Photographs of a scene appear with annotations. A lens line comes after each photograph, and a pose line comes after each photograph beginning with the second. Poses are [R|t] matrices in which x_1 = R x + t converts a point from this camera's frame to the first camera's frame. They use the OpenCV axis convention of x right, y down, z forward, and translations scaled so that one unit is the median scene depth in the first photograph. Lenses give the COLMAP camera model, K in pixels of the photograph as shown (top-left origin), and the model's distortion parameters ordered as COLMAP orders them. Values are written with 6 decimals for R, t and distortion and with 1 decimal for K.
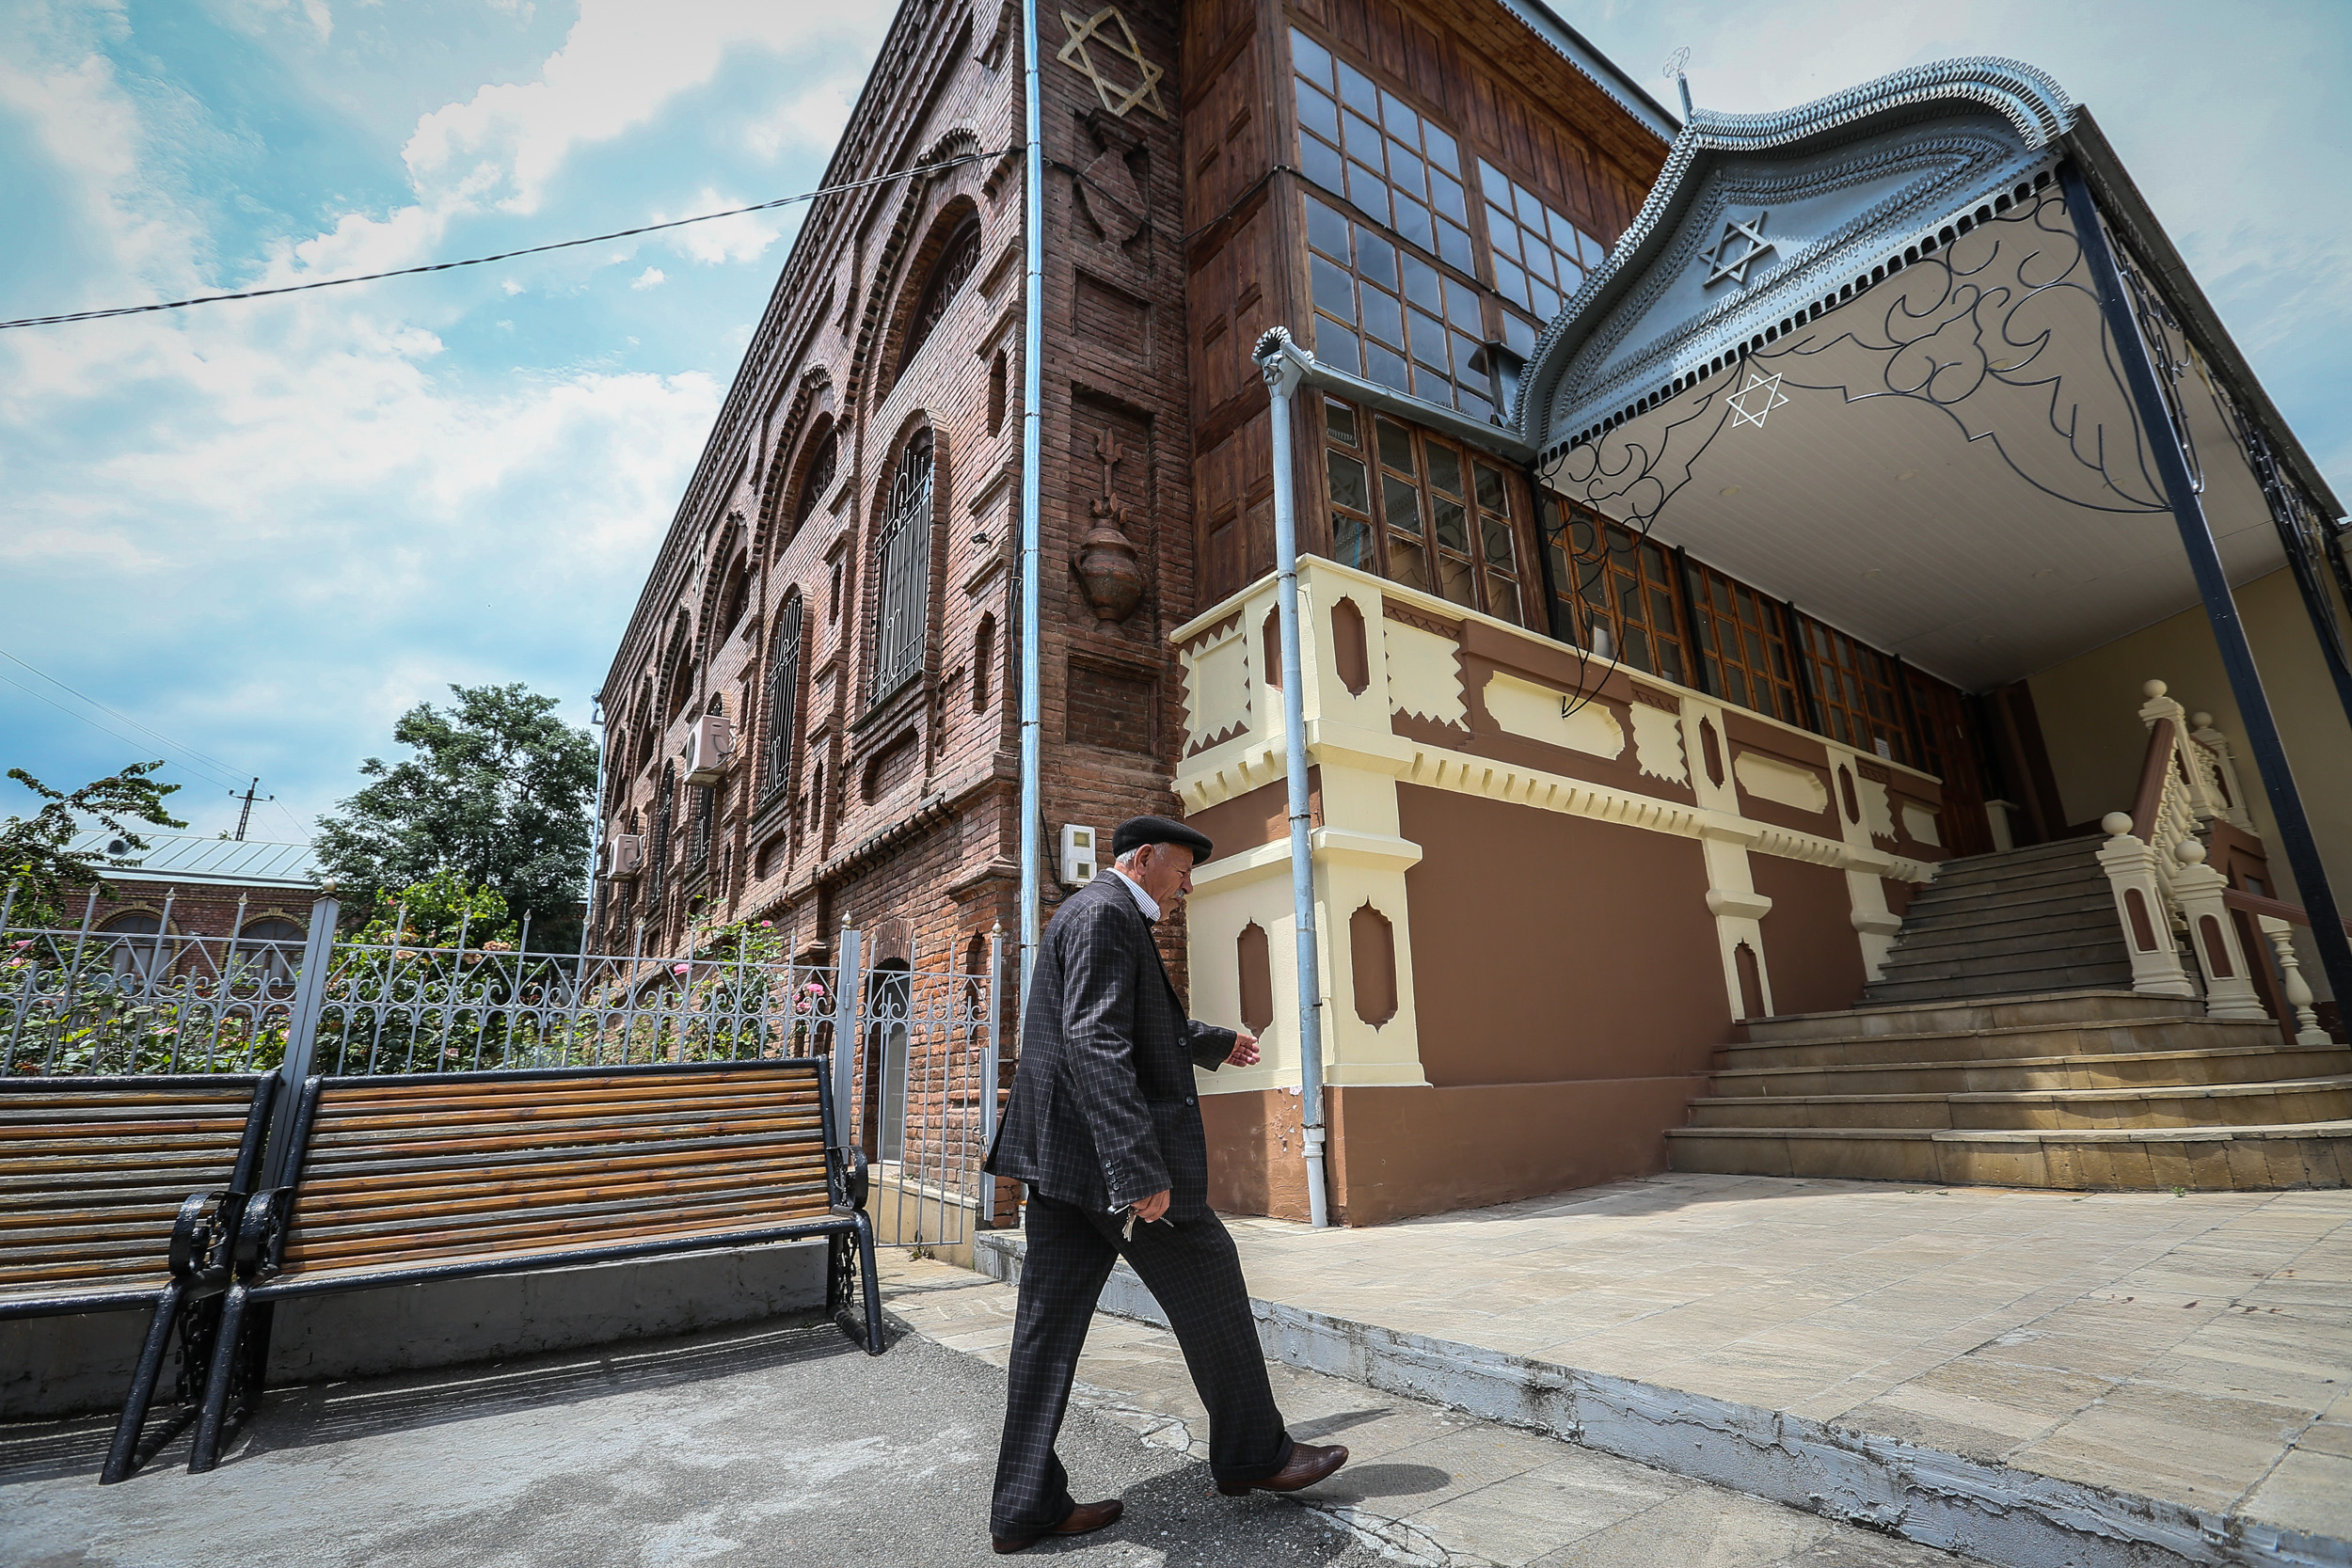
lens RADIAL K [[1061.6, 0, 1176.0], [0, 1061.6, 784.0], [0, 0, 1]] dist [-0.066169, 0.028738]
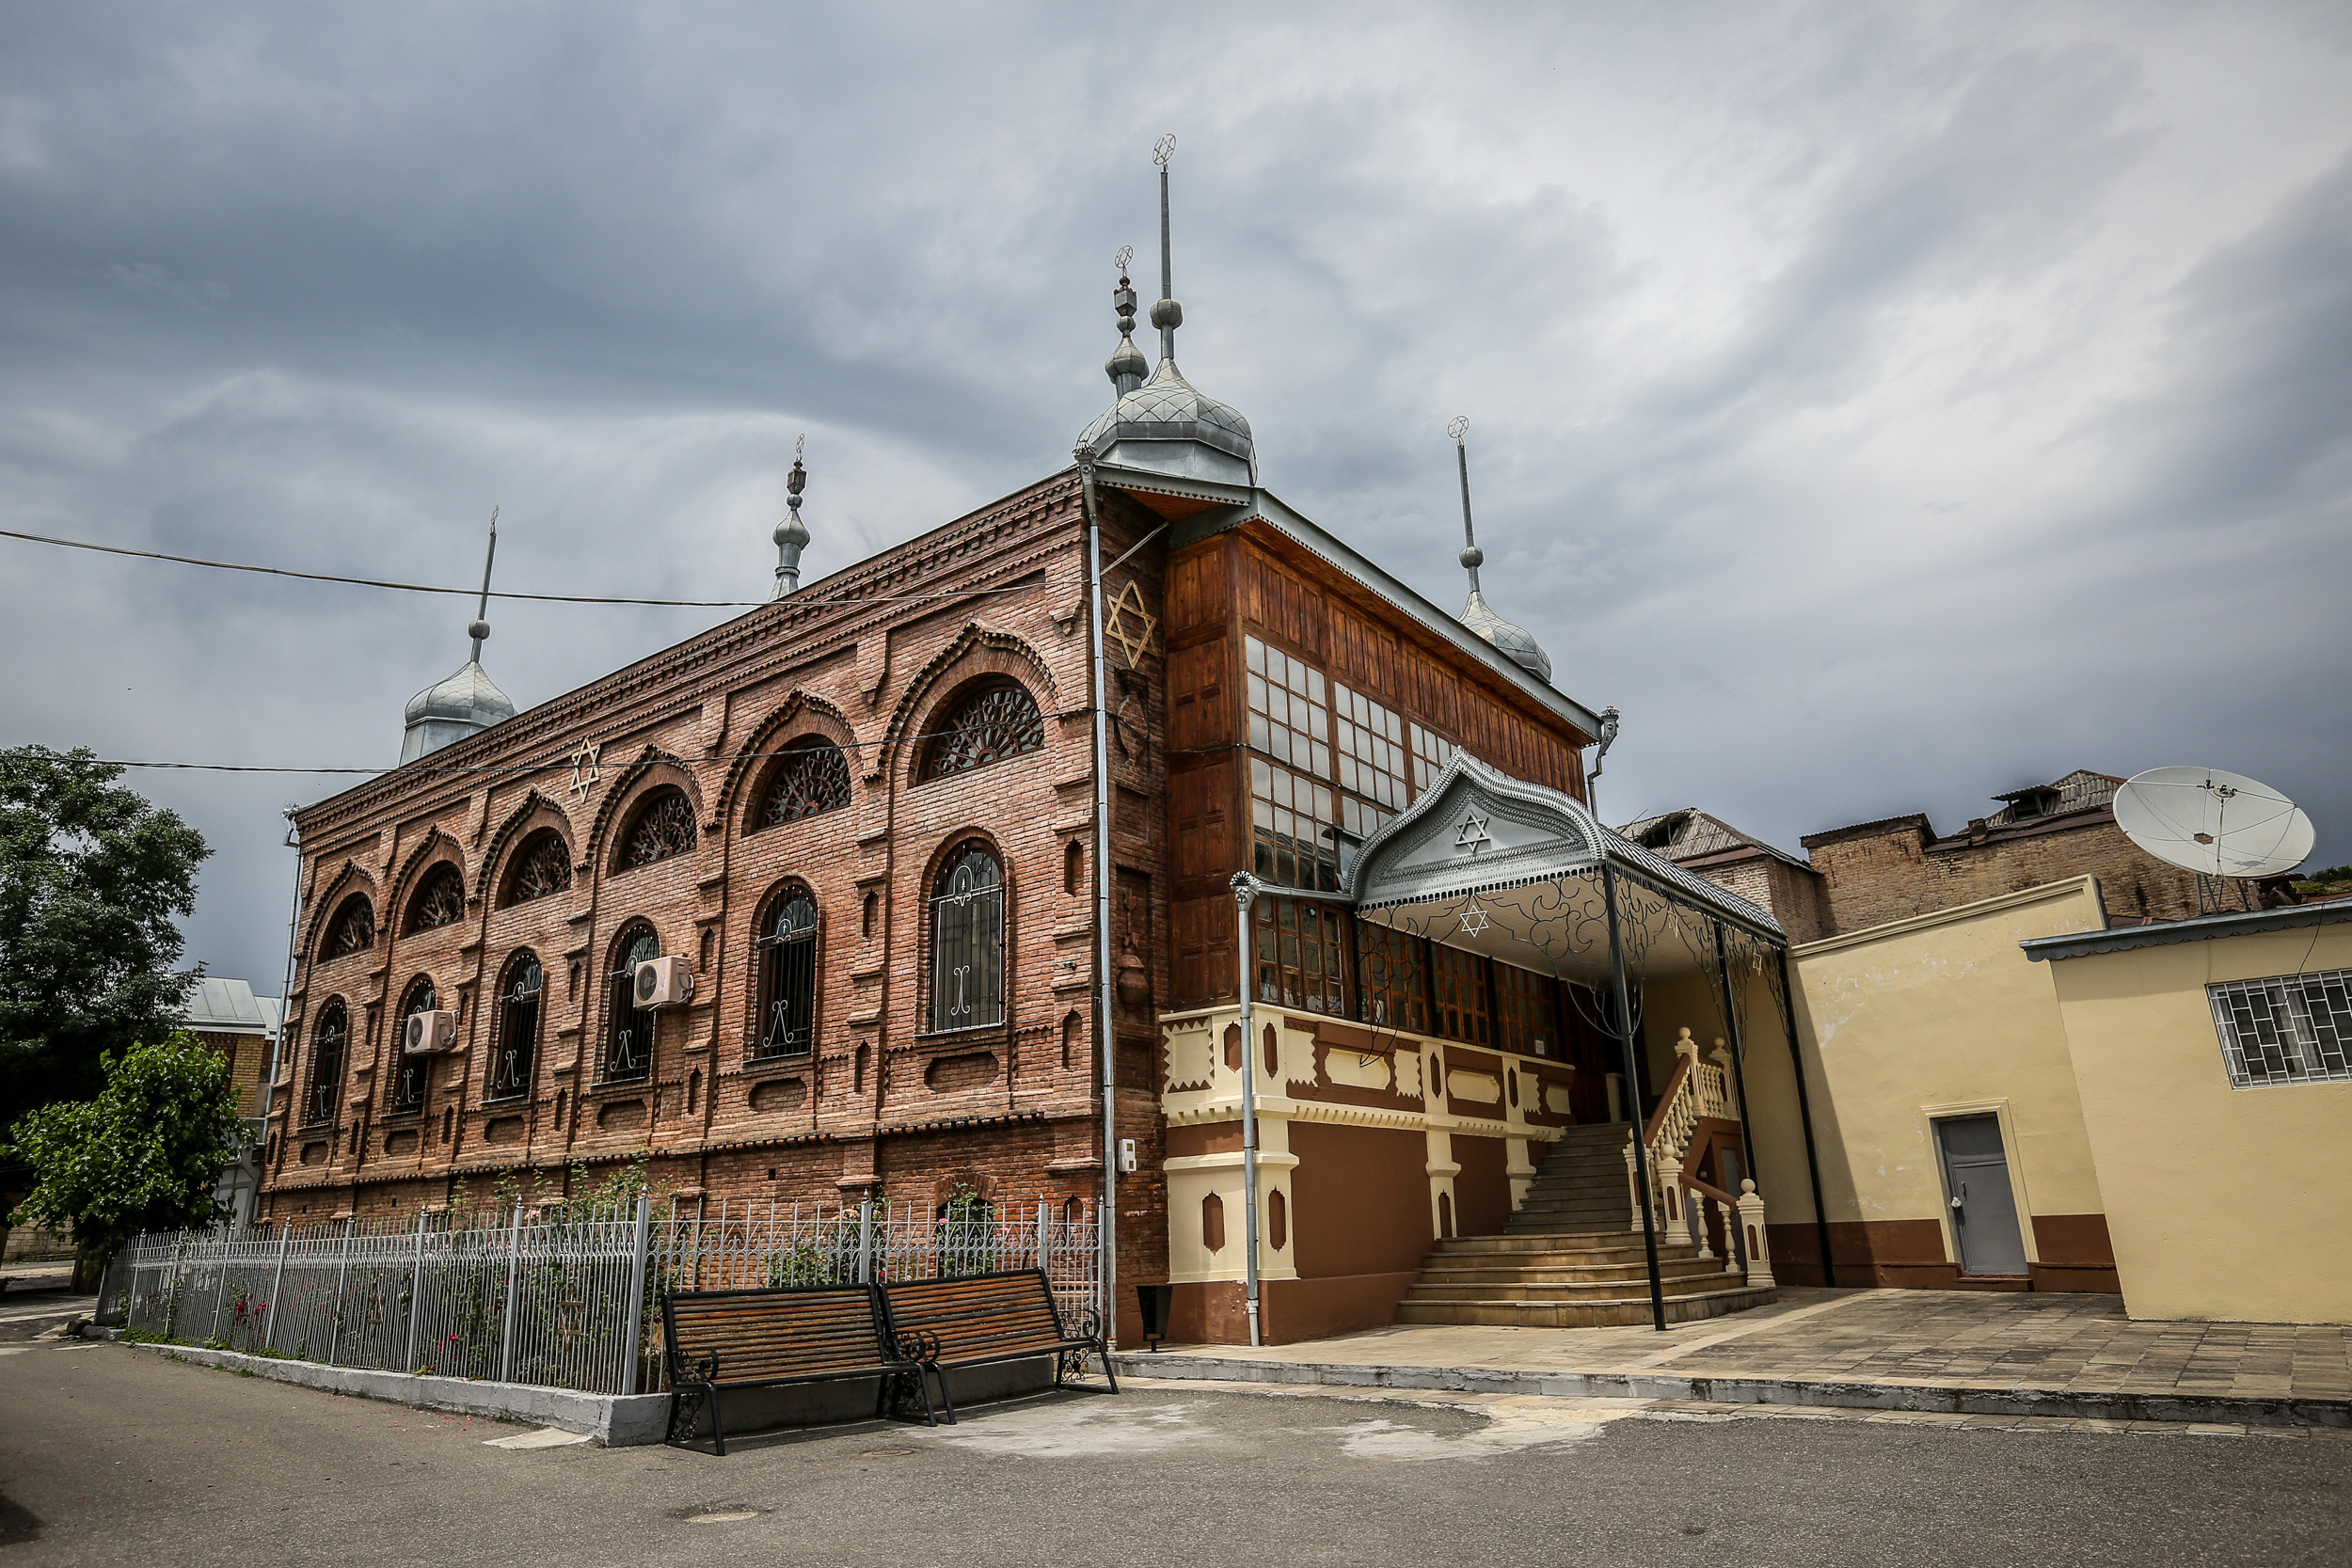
lens RADIAL K [[1472.1, 0, 1176.0], [0, 1472.1, 784.0], [0, 0, 1]] dist [-0.035199, 0.000977]
pose [[0.950664, 0.093857, 0.295685, -0.718537], [-0.086216, 0.995520, -0.038805, -0.423437], [-0.298003, 0.011398, 0.954497, -1.301762]]
